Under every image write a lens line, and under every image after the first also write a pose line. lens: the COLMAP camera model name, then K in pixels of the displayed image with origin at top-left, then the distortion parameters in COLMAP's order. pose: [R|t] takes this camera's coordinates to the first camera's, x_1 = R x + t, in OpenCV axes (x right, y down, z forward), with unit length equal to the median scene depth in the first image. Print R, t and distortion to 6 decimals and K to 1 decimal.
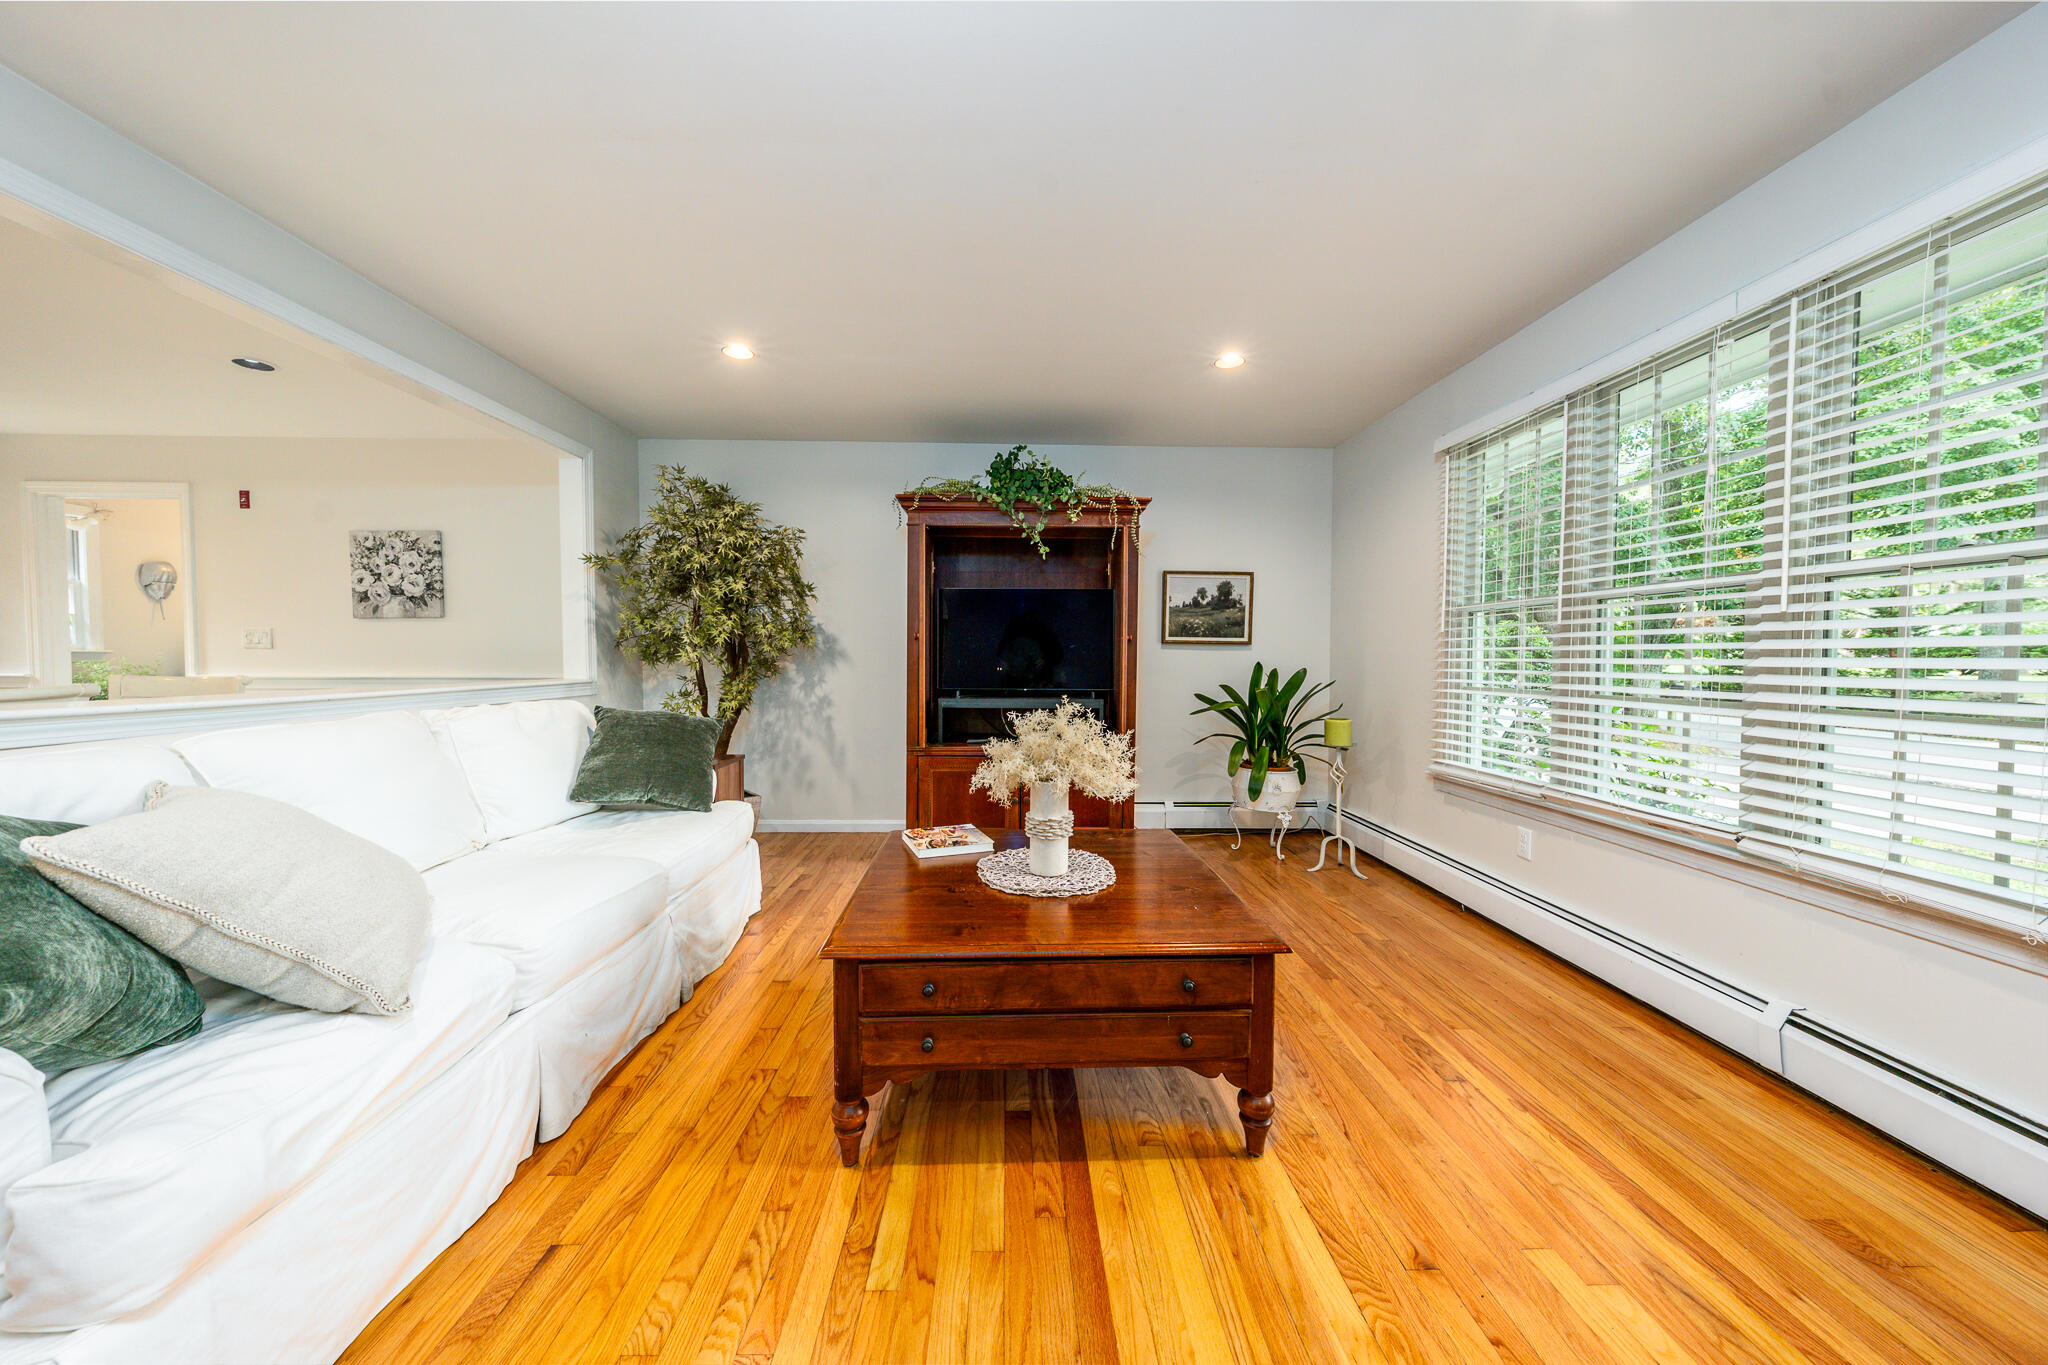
lens RADIAL K [[692.8, 0, 1023.4], [0, 692.8, 684.0], [0, 0, 1]] dist [-0.005405, 0.000047]
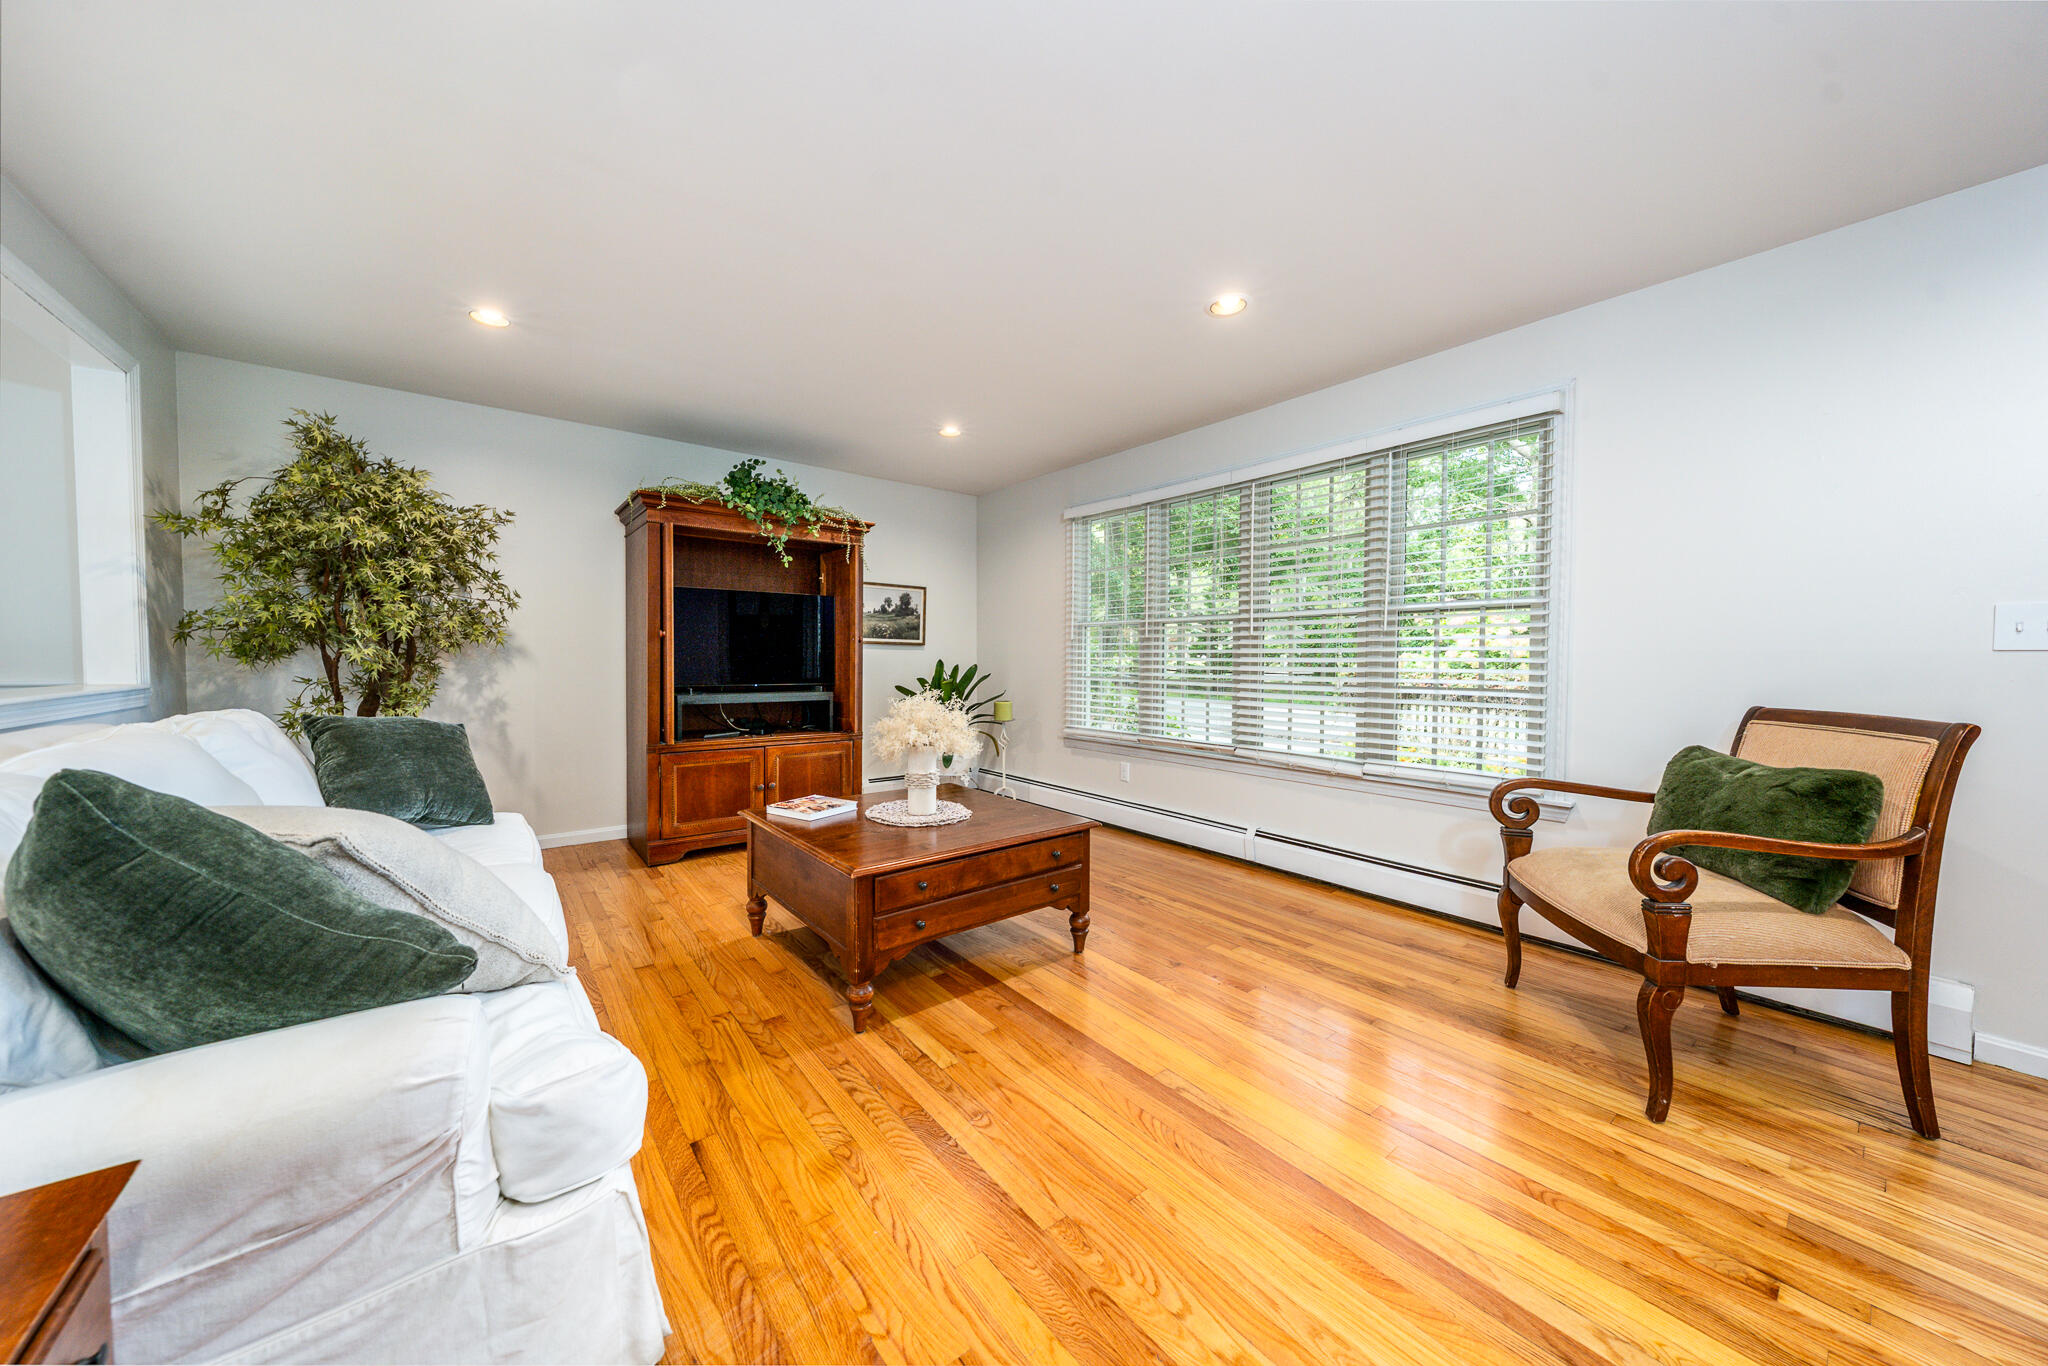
lens RADIAL K [[692.8, 0, 1026.4], [0, 692.8, 683.8], [0, 0, 1]] dist [-0.005405, 0.000047]
pose [[0.795746, -0.021347, 0.605255, -0.343532], [0.019346, 0.999765, 0.009826, 0.003890], [-0.605322, 0.003890, 0.795971, -0.118200]]
